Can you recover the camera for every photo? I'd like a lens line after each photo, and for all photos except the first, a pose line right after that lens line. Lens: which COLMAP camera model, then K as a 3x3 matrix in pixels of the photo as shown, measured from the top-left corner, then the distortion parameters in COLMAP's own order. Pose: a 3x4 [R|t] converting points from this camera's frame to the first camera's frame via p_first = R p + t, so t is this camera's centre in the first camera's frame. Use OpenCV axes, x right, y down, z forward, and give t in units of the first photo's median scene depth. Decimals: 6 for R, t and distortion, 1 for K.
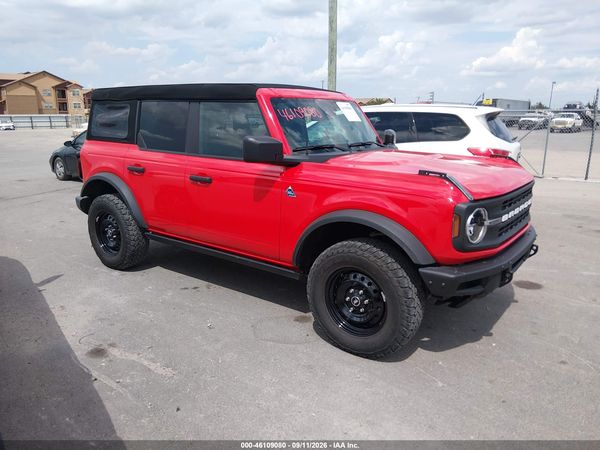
lens RADIAL K [[468.3, 0, 300.0], [0, 468.3, 225.0], [0, 0, 1]] dist [0.090321, -0.162115]
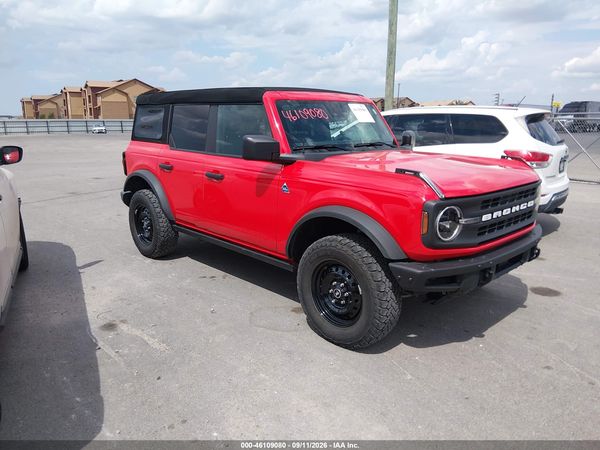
lens RADIAL K [[468.3, 0, 300.0], [0, 468.3, 225.0], [0, 0, 1]] dist [0.090321, -0.162115]
pose [[0.987090, 0.031695, -0.157001, 0.152035], [-0.033078, 0.999434, -0.006205, 0.015241], [0.156715, 0.011318, 0.987579, -0.036090]]
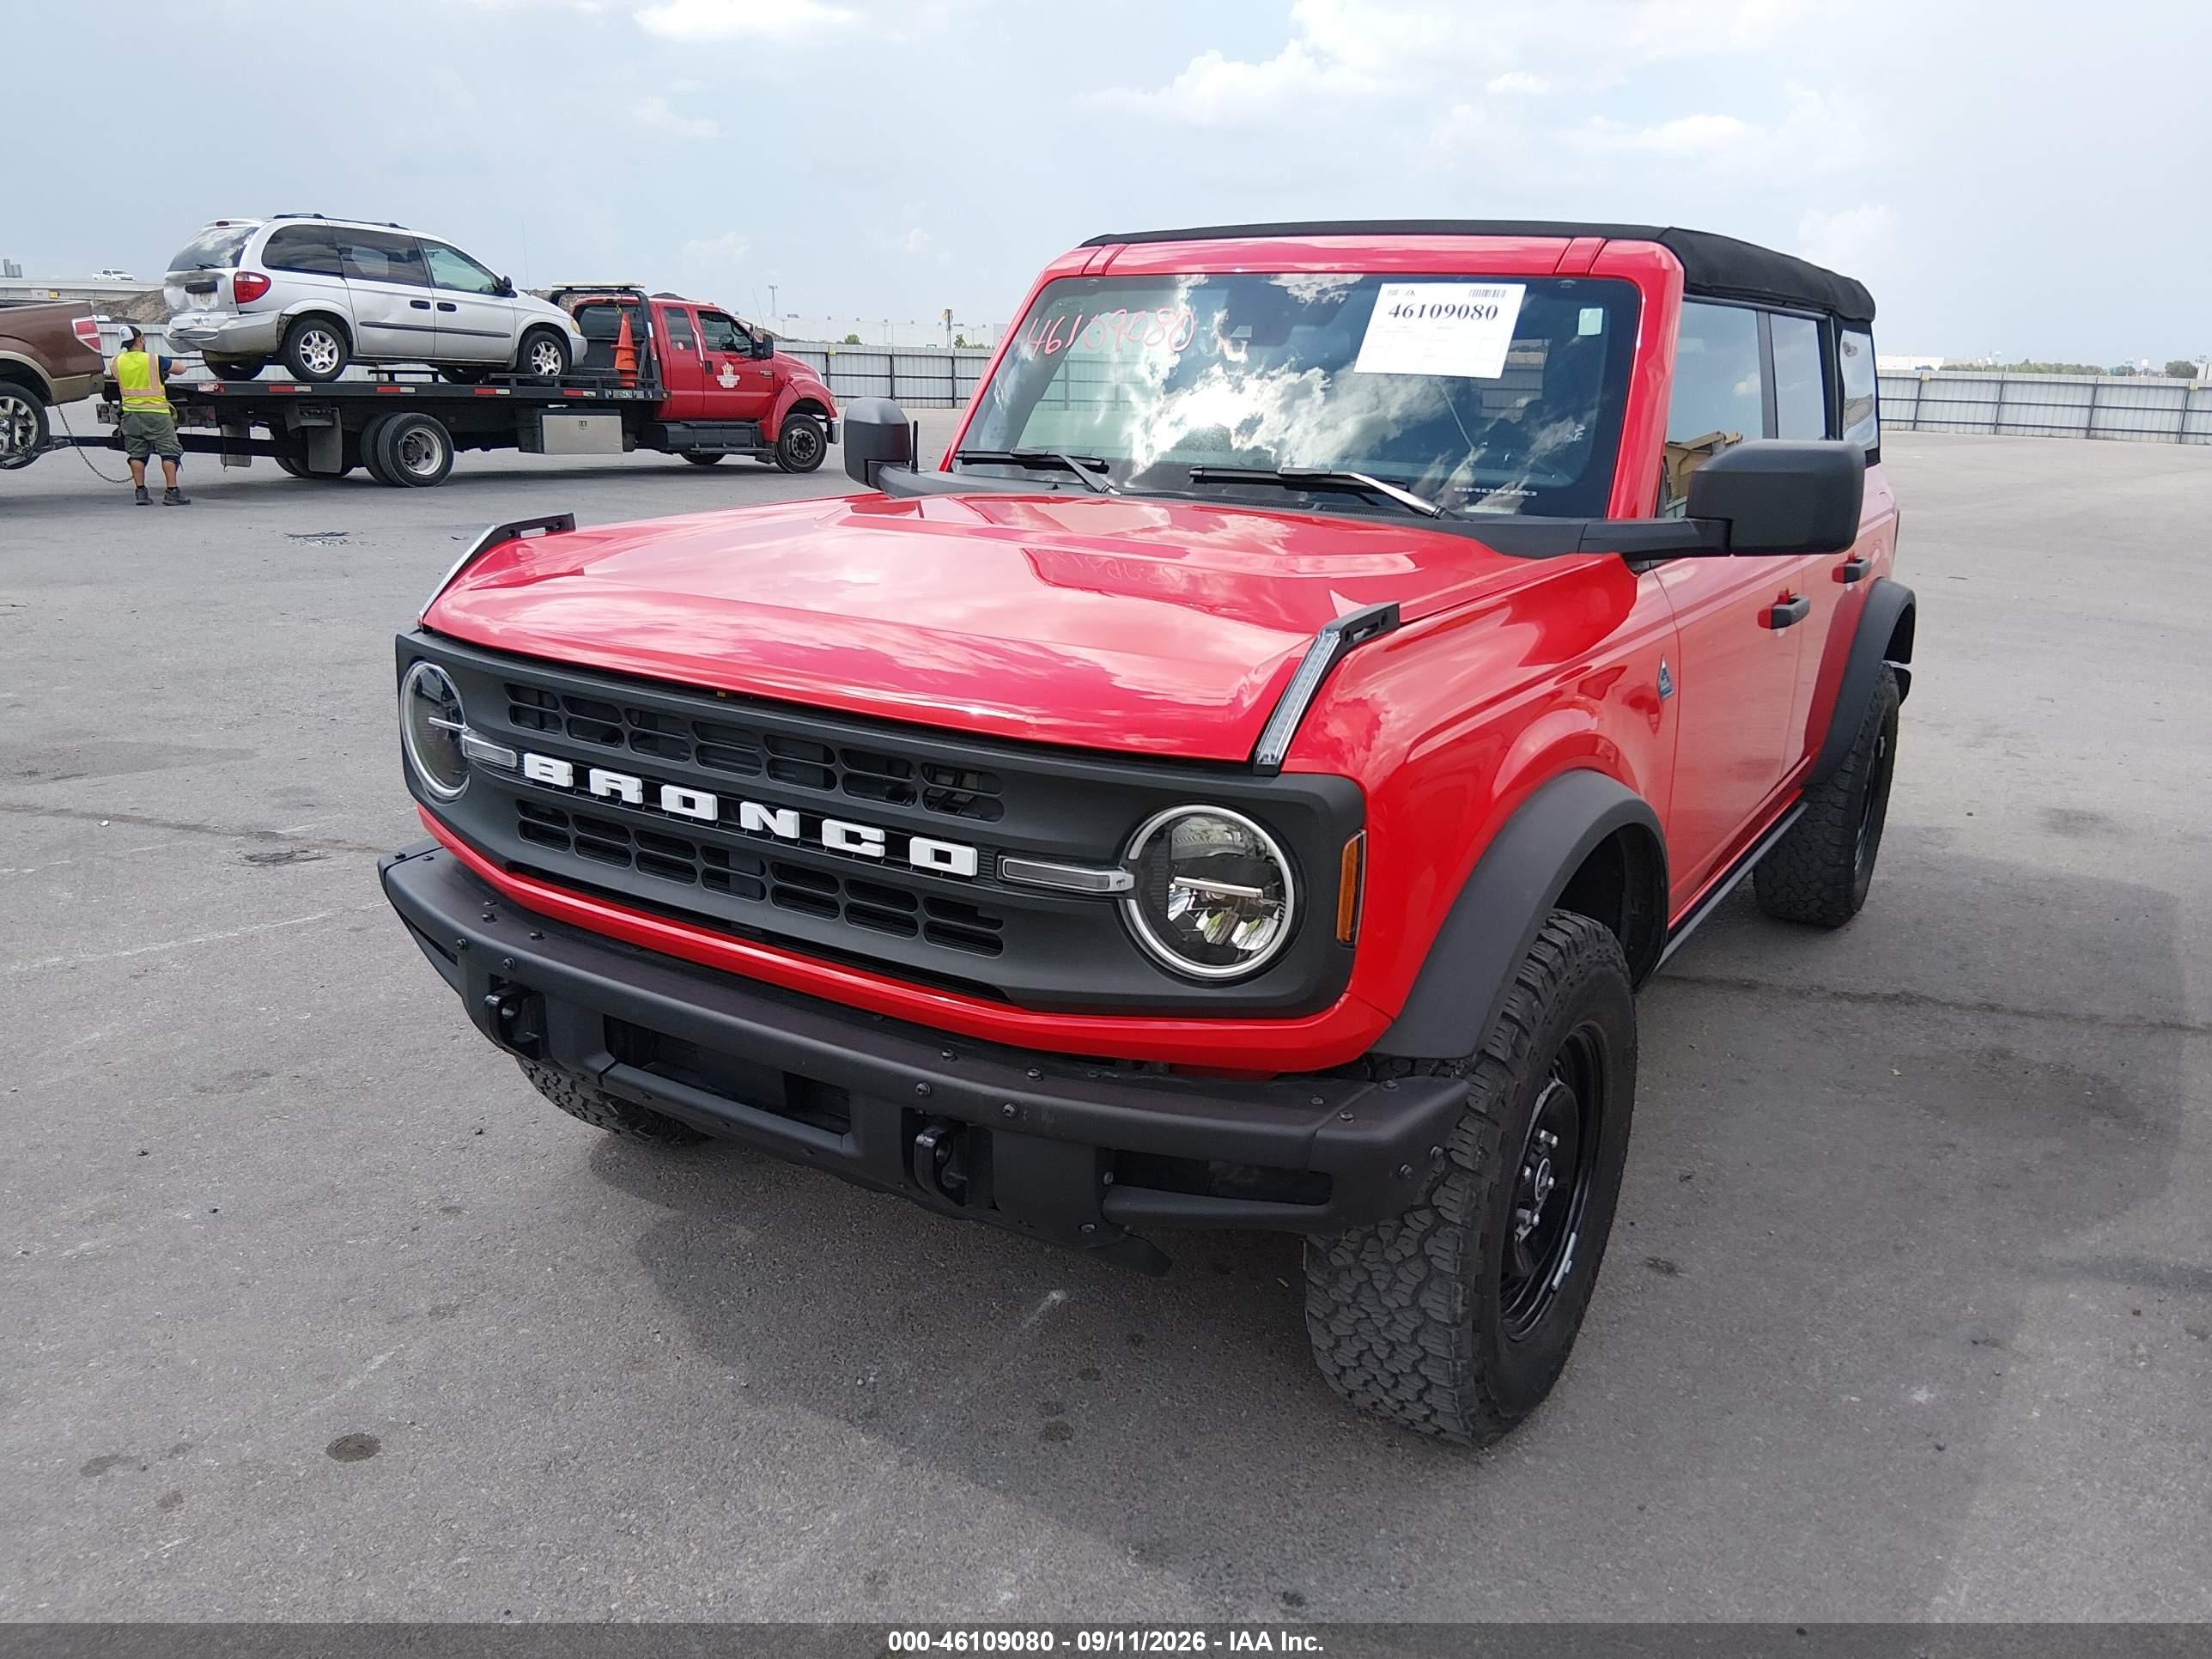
lens RADIAL K [[1726.5, 0, 1106.0], [0, 1726.5, 829.5], [0, 0, 1]] dist [0.090321, -0.162115]
pose [[0.046471, 0.255858, -0.965597, 0.954233], [-0.255422, 0.937550, 0.236134, -0.192739], [0.965712, 0.235661, 0.108920, 0.888555]]
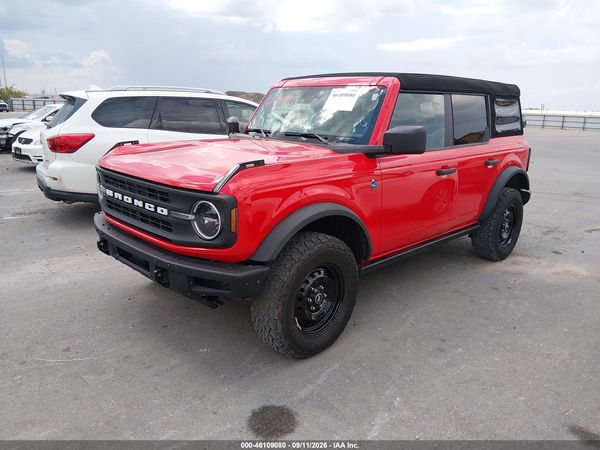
lens RADIAL K [[468.3, 0, 300.0], [0, 468.3, 225.0], [0, 0, 1]] dist [0.090321, -0.162115]
pose [[-0.191006, 0.226572, -0.955082, 1.055509], [-0.246758, 0.930667, 0.270129, -0.260921], [0.950067, 0.287270, -0.121854, 1.183254]]
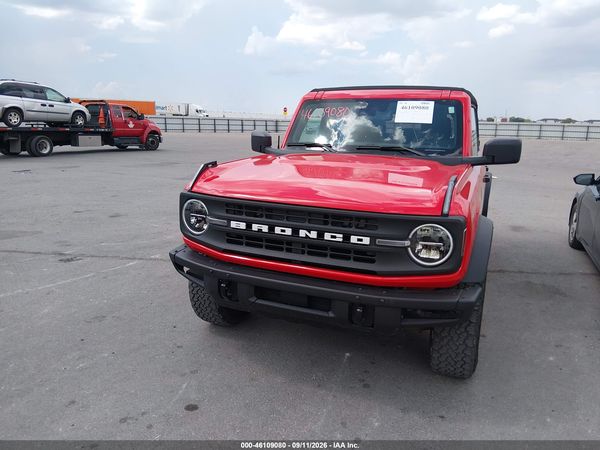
lens RADIAL K [[468.3, 0, 300.0], [0, 468.3, 225.0], [0, 0, 1]] dist [0.090321, -0.162115]
pose [[0.218907, 0.208054, -0.953307, 0.982742], [-0.244041, 0.957626, 0.152958, -0.134964], [0.944735, 0.199162, 0.260405, 0.665552]]
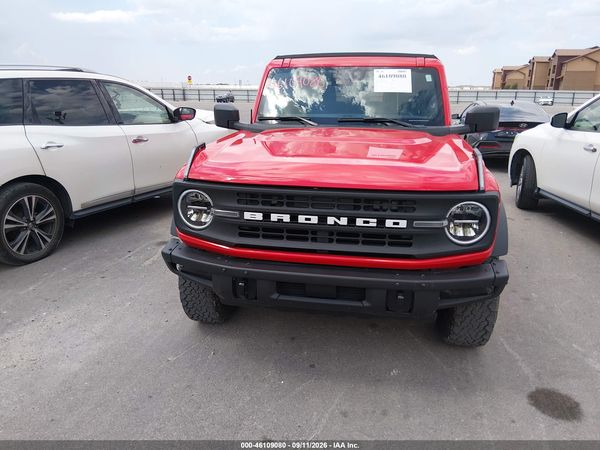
lens RADIAL K [[468.3, 0, 300.0], [0, 468.3, 225.0], [0, 0, 1]] dist [0.090321, -0.162115]
pose [[0.430074, 0.247466, -0.868215, 0.871430], [-0.206556, 0.963161, 0.172209, -0.115032], [0.878846, 0.105272, 0.465346, 0.532934]]
